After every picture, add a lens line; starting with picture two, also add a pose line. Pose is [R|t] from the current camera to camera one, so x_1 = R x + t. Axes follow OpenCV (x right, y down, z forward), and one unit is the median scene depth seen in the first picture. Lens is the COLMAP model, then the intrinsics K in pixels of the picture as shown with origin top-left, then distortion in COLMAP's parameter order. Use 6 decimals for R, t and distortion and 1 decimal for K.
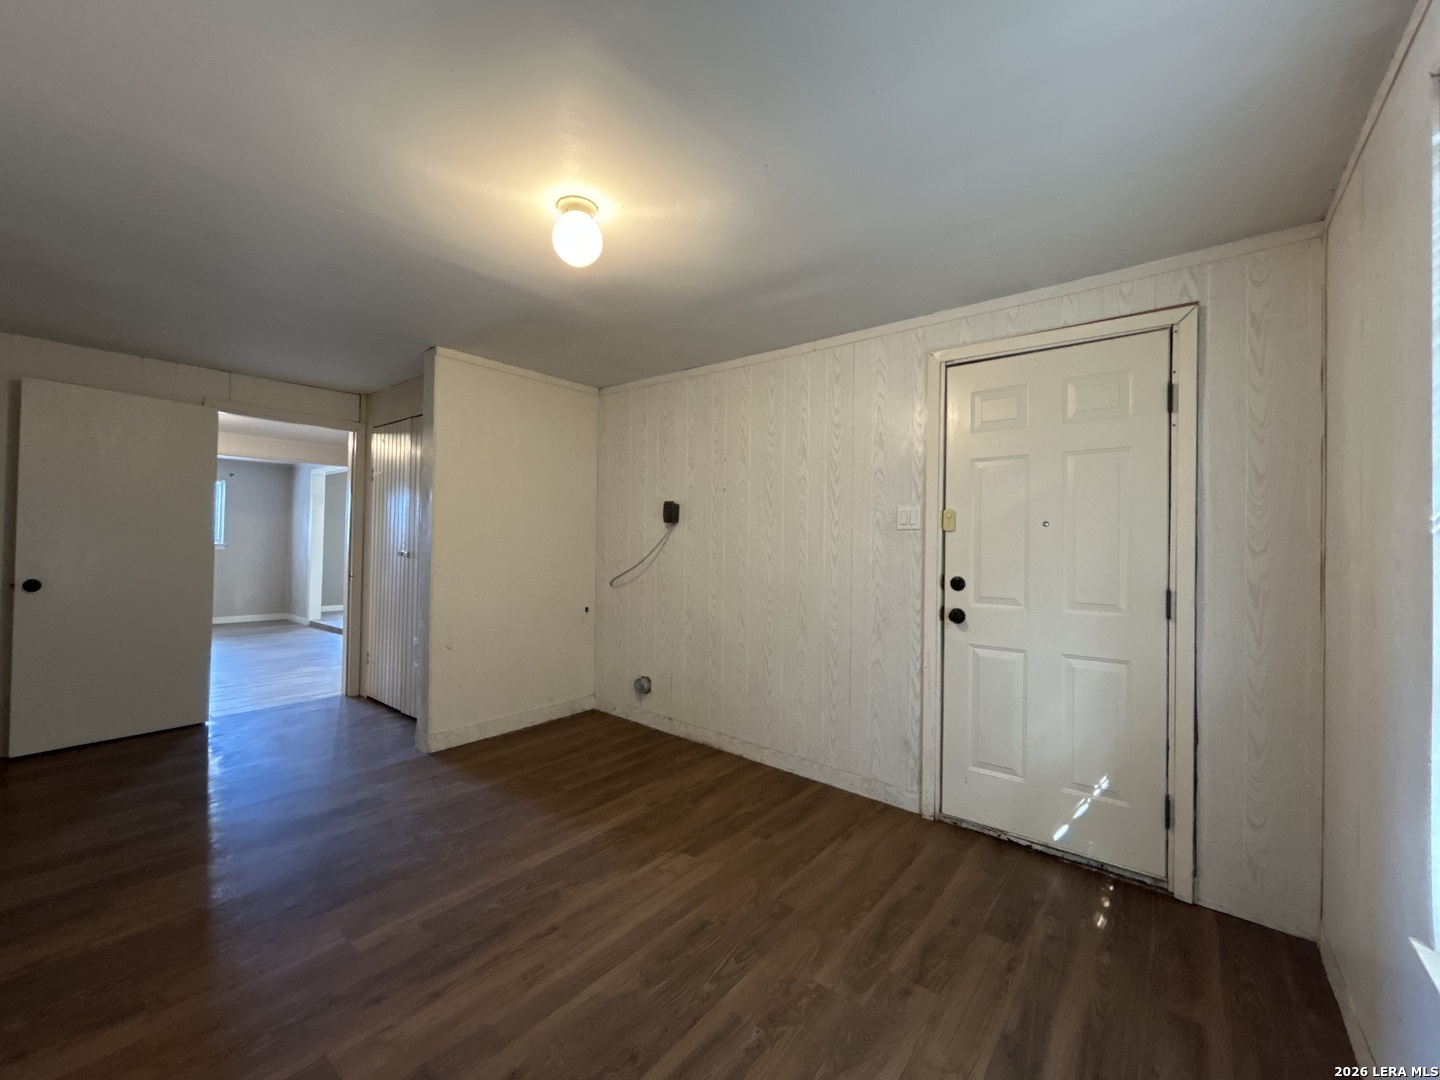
lens RADIAL K [[590.6, 0, 708.6], [0, 590.6, 535.4], [0, 0, 1]] dist [-0.004328, 0.002144]
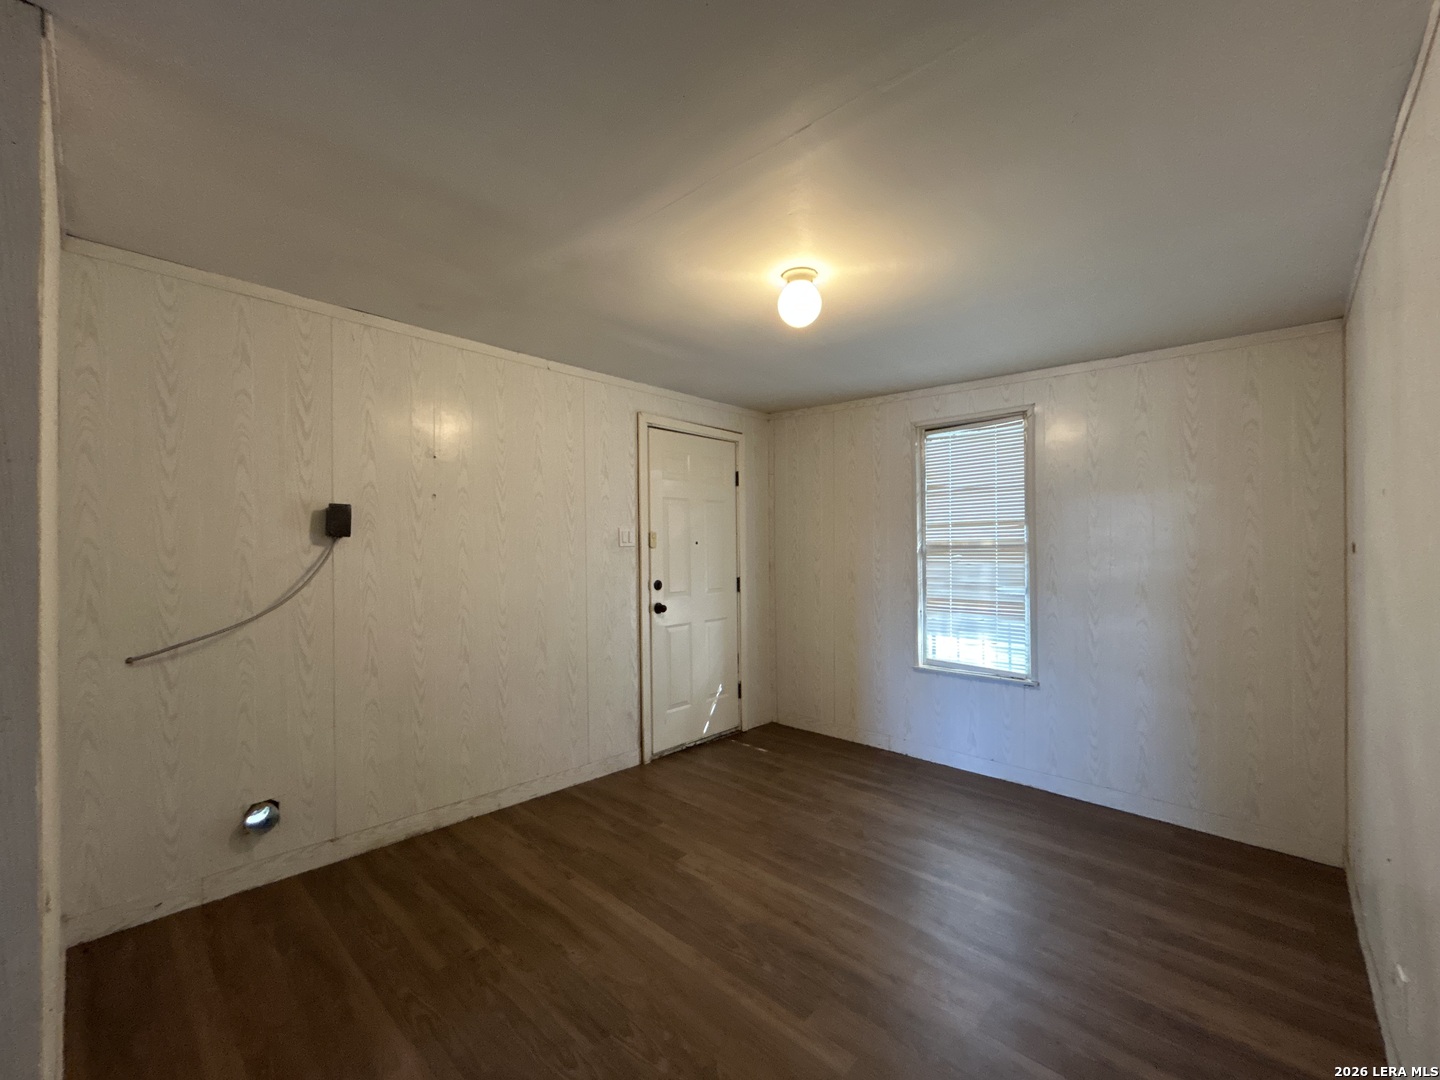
lens RADIAL K [[590.6, 0, 709.3], [0, 590.6, 544.8], [0, 0, 1]] dist [-0.004328, 0.002144]
pose [[0.083146, -0.006848, 0.996514, -0.919608], [0.002350, 0.999975, 0.006676, -0.021426], [-0.996535, 0.001787, 0.083160, 0.732096]]
